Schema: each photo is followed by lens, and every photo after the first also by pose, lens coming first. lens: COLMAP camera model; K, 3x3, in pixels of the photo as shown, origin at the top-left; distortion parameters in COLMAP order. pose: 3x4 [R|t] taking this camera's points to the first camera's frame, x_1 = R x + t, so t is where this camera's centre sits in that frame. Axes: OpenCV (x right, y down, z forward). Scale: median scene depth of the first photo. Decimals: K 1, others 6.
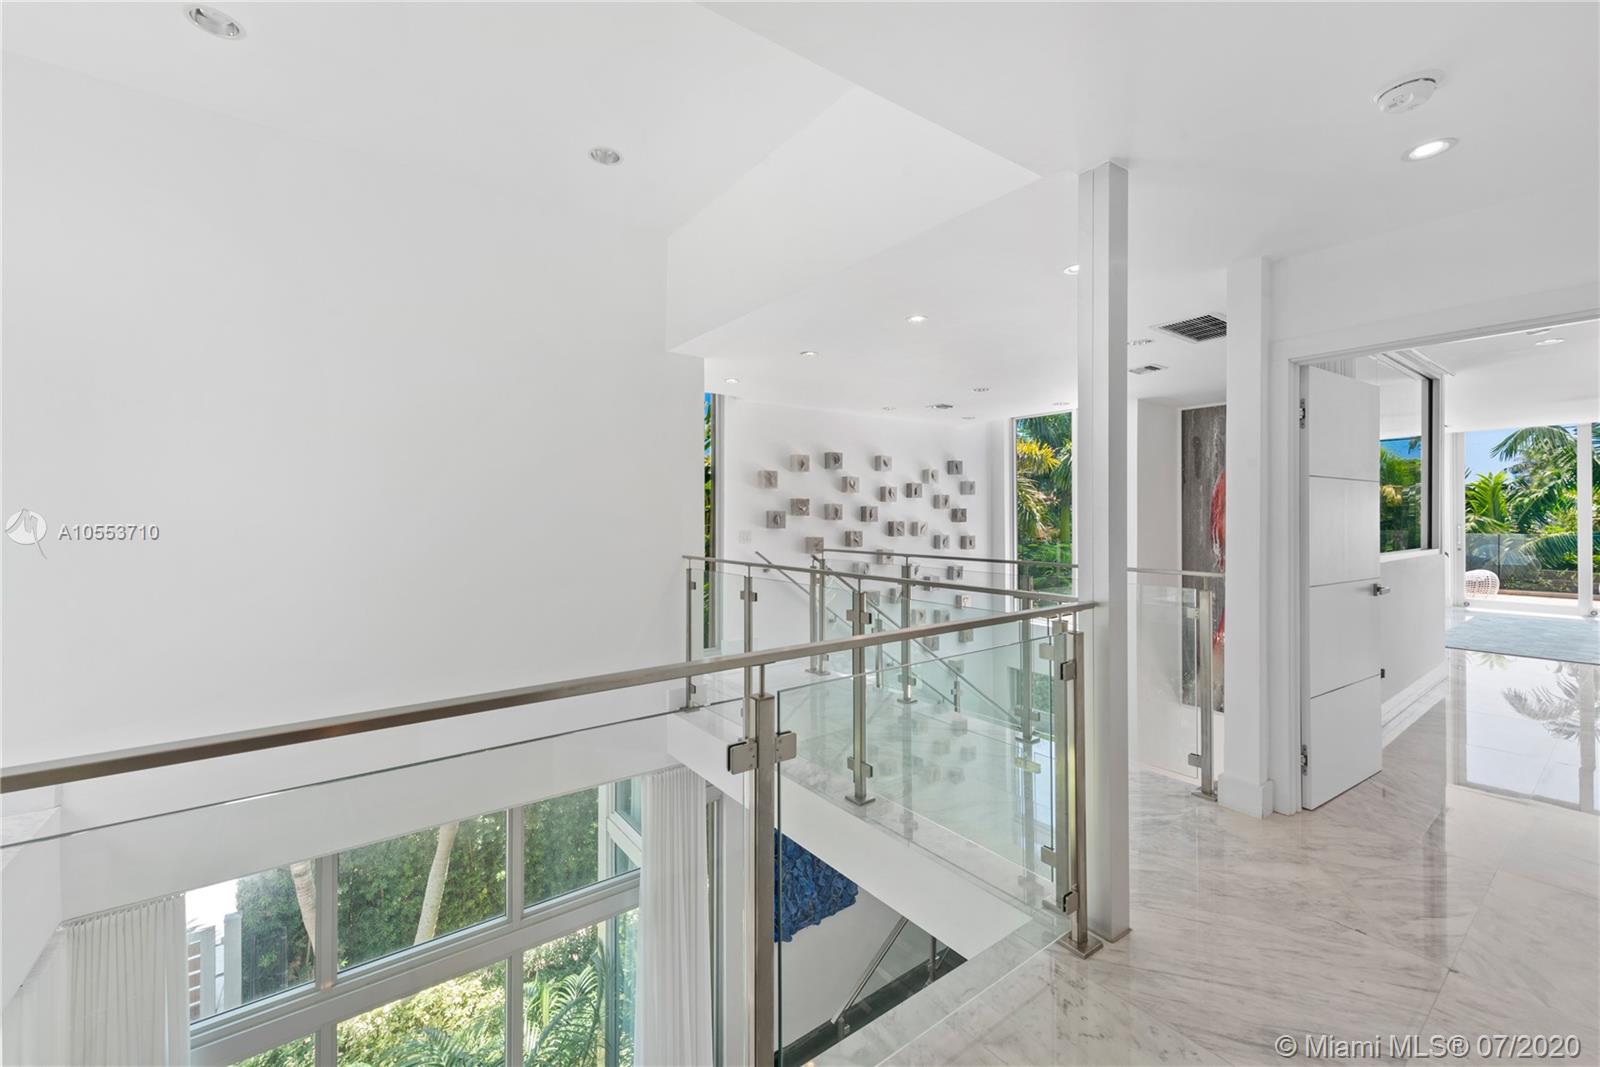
lens RADIAL K [[640.0, 0, 795.4], [0, 640.0, 526.8], [0, 0, 1]] dist [0.010942, -0.000052]
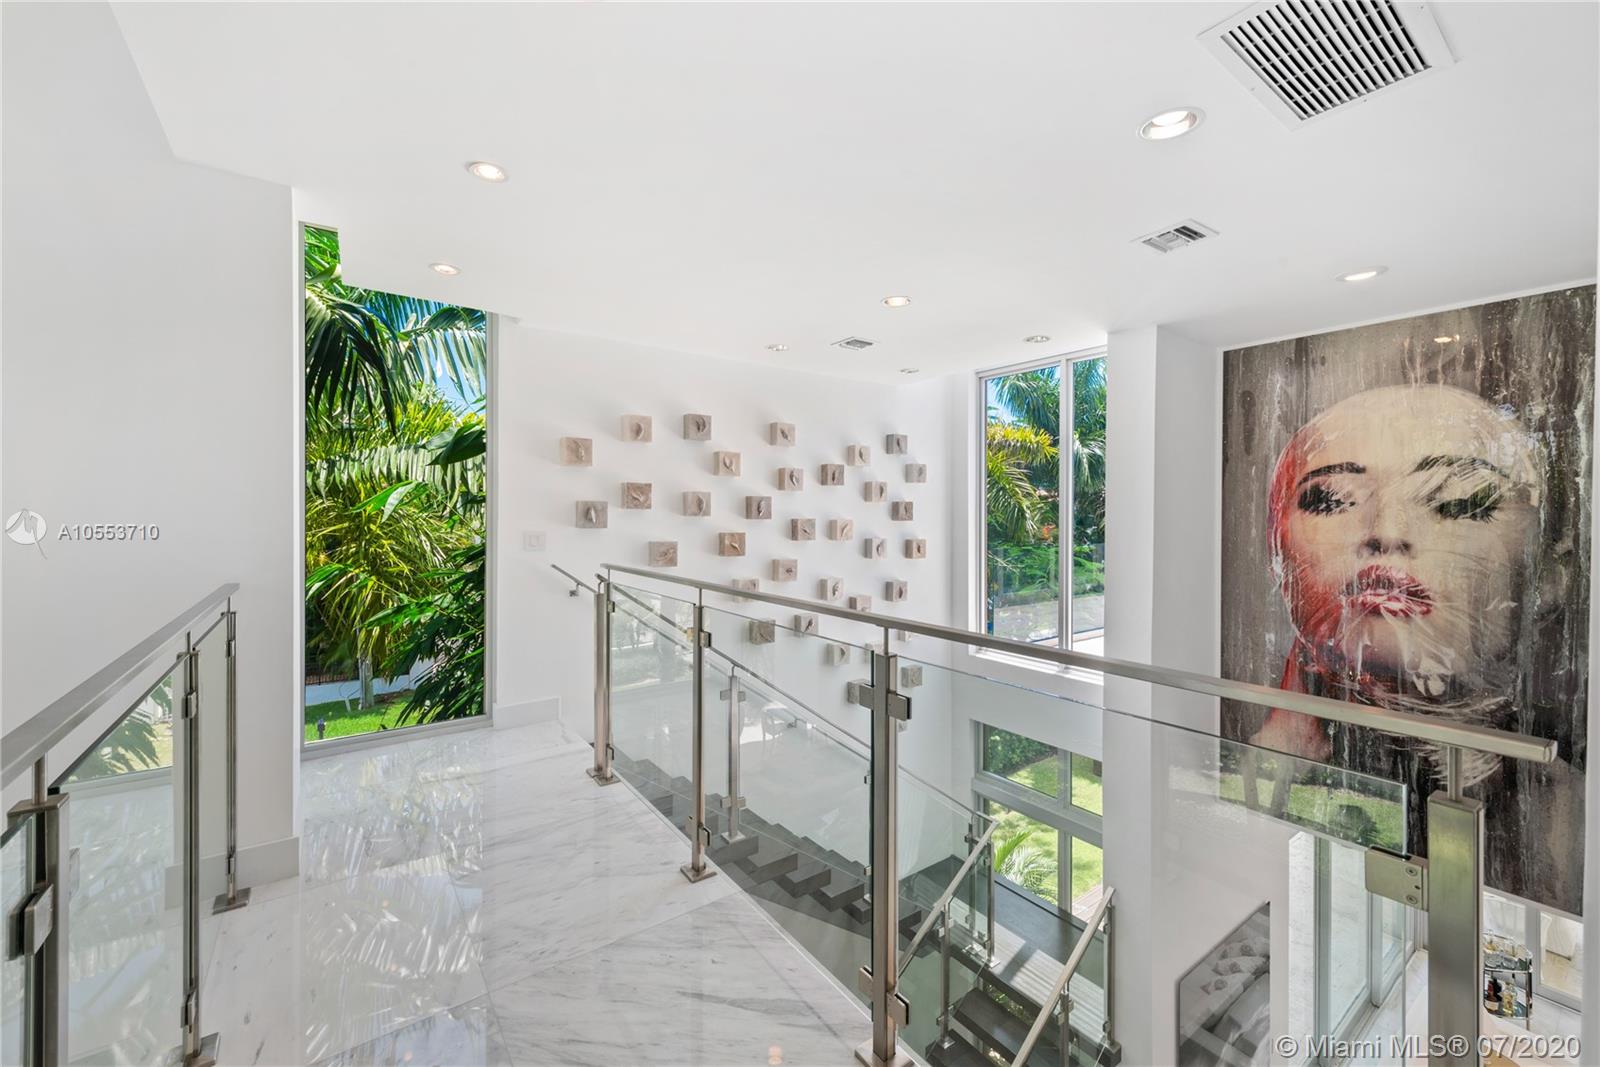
lens RADIAL K [[640.0, 0, 799.2], [0, 640.0, 527.3], [0, 0, 1]] dist [0.010942, -0.000052]
pose [[0.999938, 0.006814, -0.008862, 0.161257], [-0.006777, 0.999968, 0.004159, -0.002140], [0.008890, -0.004099, 0.999952, 0.311213]]
